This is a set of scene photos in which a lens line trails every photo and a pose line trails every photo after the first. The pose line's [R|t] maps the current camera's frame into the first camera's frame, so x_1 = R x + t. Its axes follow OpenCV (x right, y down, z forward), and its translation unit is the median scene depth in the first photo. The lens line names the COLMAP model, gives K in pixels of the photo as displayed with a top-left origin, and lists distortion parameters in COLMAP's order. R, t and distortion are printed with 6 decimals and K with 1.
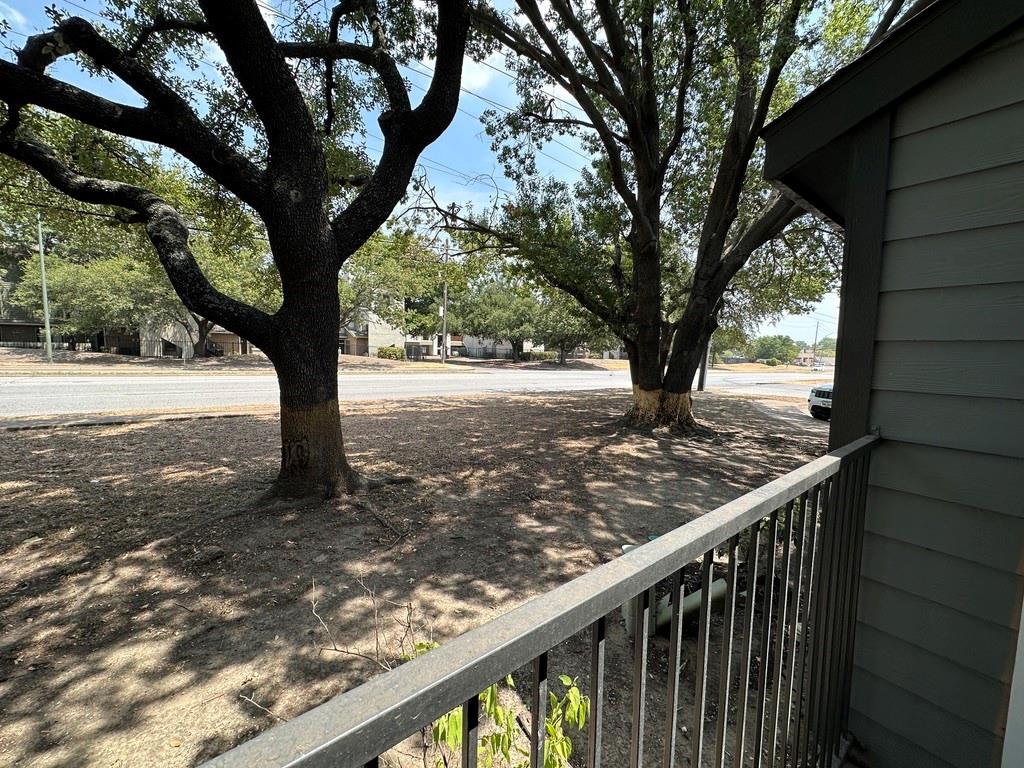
lens RADIAL K [[408.0, 0, 512.0], [0, 408.0, 384.0], [0, 0, 1]] dist [-0.001121, 0.000767]
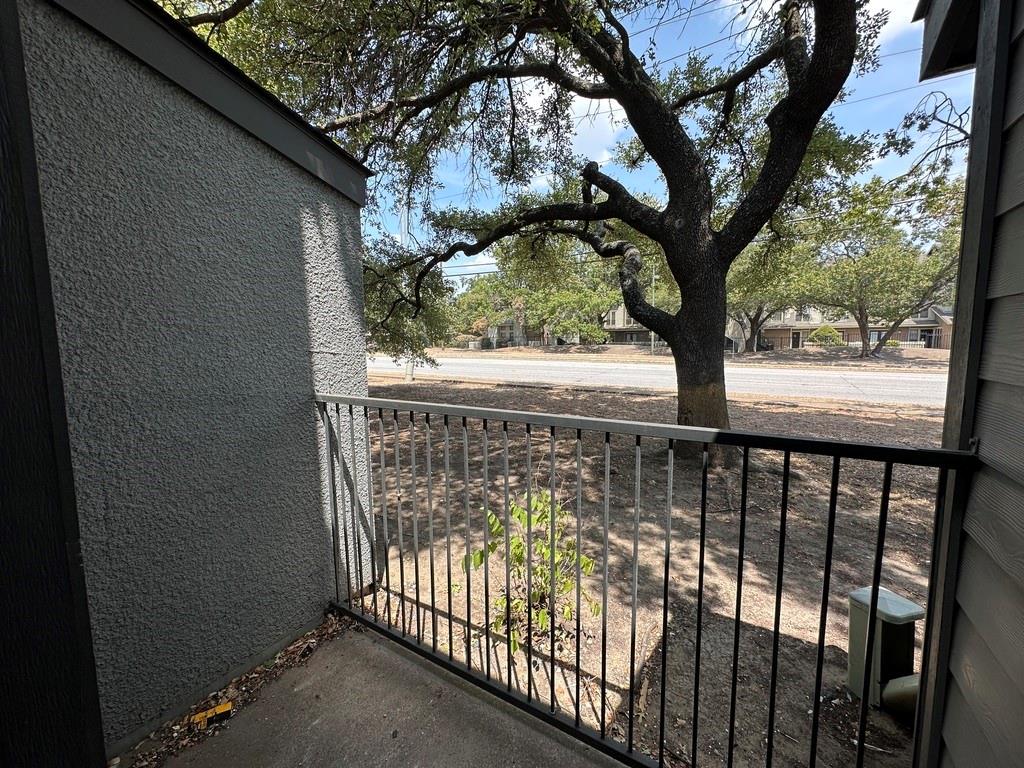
lens RADIAL K [[408.0, 0, 512.0], [0, 408.0, 384.0], [0, 0, 1]] dist [-0.001121, 0.000767]
pose [[0.352736, 0.073753, -0.932812, 0.583311], [-0.062353, 0.996526, 0.055213, 0.014994], [0.933643, 0.038688, 0.356109, 0.056071]]
